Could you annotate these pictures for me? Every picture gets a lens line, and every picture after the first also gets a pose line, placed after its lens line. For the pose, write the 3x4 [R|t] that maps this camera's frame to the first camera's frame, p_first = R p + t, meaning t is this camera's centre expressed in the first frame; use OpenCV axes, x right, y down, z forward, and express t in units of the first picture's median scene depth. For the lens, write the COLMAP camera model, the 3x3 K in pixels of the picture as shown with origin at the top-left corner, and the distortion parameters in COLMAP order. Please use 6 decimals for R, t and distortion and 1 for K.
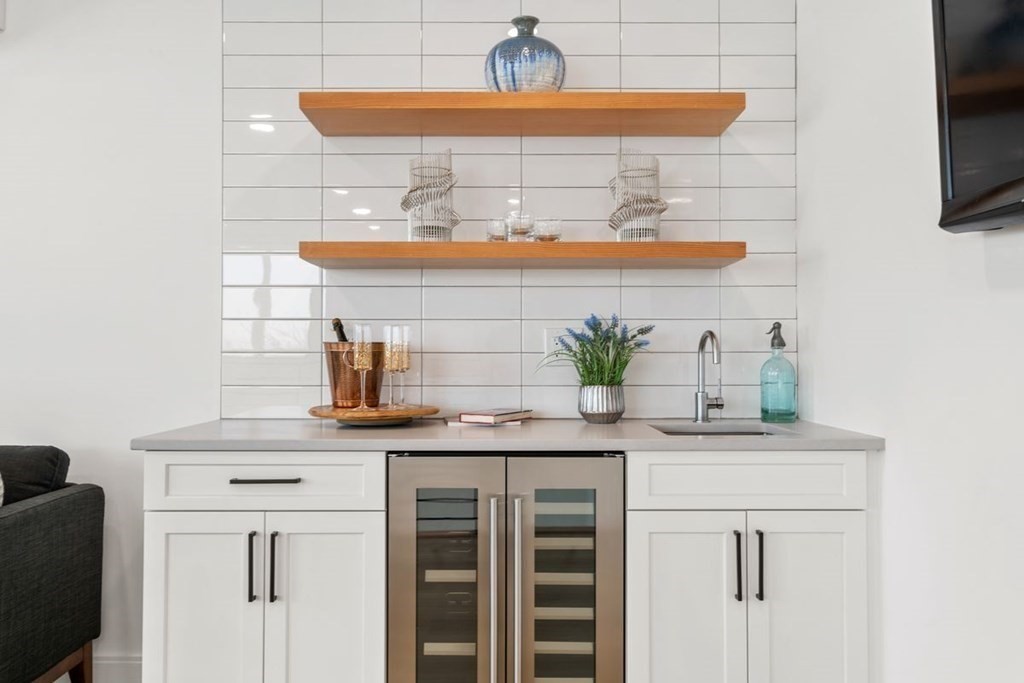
lens RADIAL K [[850.4, 0, 512.0], [0, 850.4, 341.5], [0, 0, 1]] dist [0.015870, 0.004552]
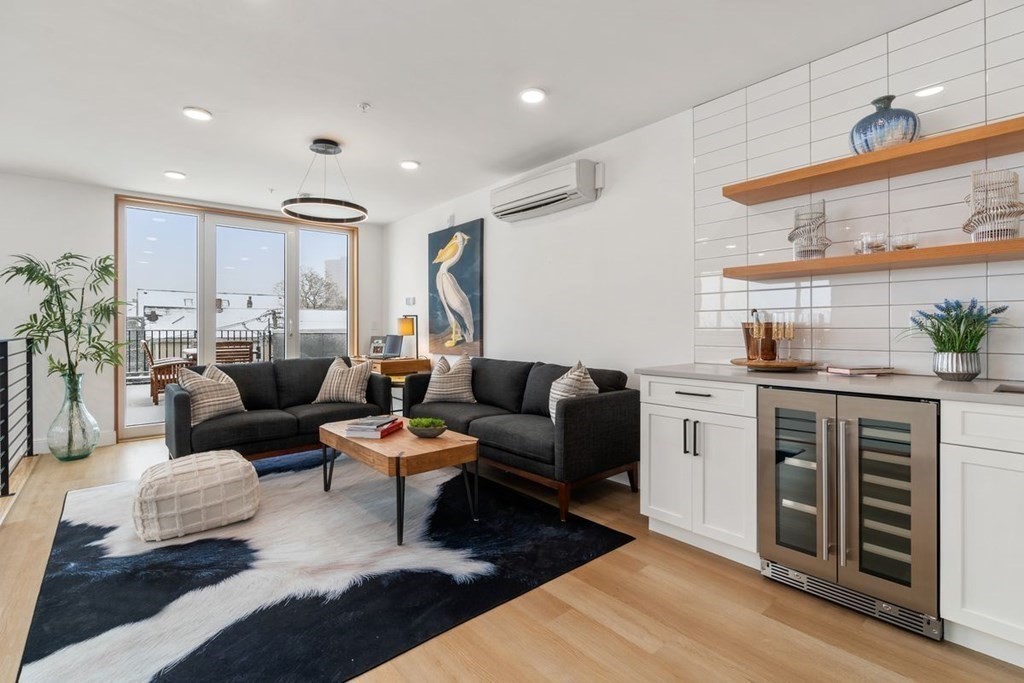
lens RADIAL K [[474.7, 0, 510.3], [0, 474.7, 331.8], [0, 0, 1]] dist [-0.002530, 0.000067]
pose [[0.636851, 0.001882, -0.770985, 0.237786], [0.012044, 0.999851, 0.012389, 0.001813], [0.770893, -0.017176, 0.636733, -0.011718]]
